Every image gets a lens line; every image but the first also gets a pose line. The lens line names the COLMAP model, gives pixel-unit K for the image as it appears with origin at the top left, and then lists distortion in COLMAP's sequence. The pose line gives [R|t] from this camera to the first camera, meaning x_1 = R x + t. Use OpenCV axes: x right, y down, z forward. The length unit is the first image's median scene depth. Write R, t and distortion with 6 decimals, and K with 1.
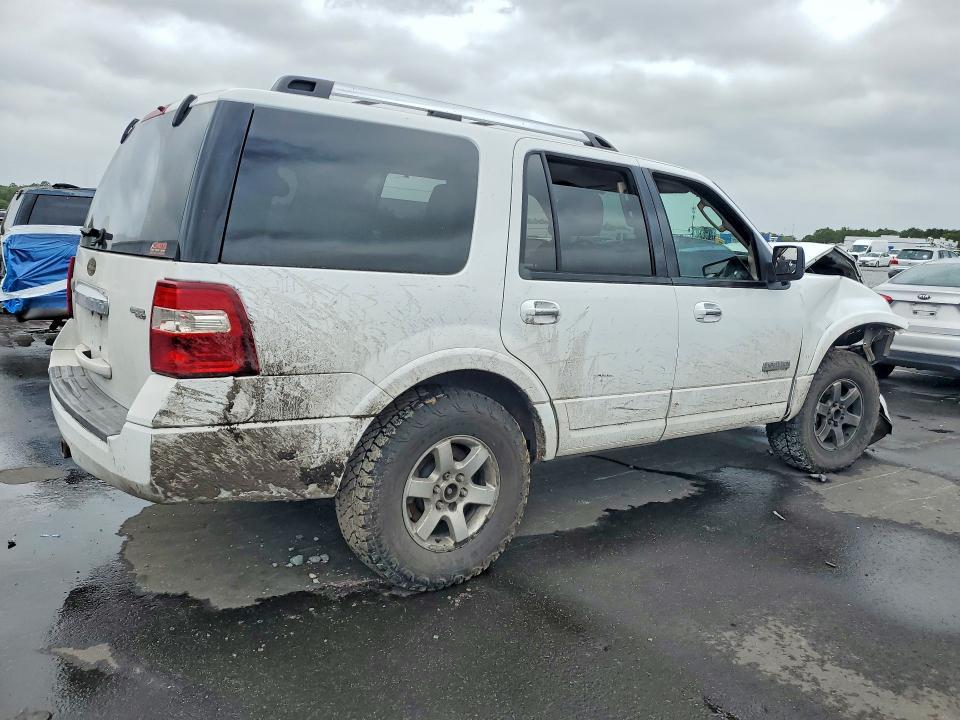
lens RADIAL K [[771.0, 0, 481.0], [0, 771.0, 375.4], [0, 0, 1]] dist [0.004884, -0.000278]
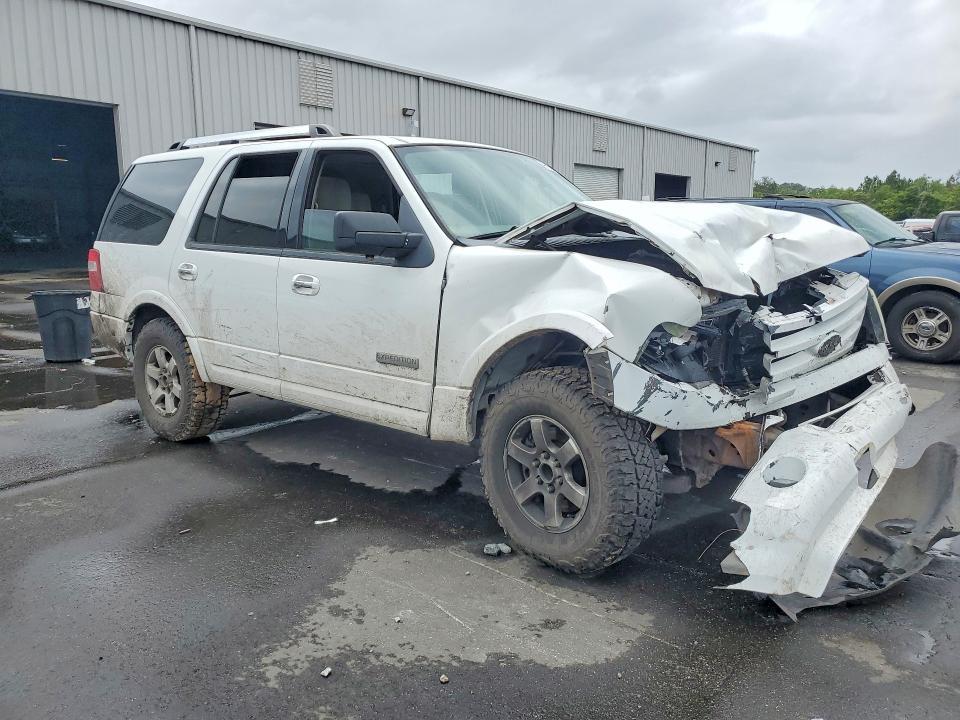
lens RADIAL K [[743.4, 0, 481.8], [0, 743.4, 375.8], [0, 0, 1]] dist [0.007908, 0.006805]
pose [[0.239490, 0.137893, -0.961057, 1.216666], [-0.163436, 0.981463, 0.100093, -0.093826], [0.957044, 0.133100, 0.257587, 0.925758]]
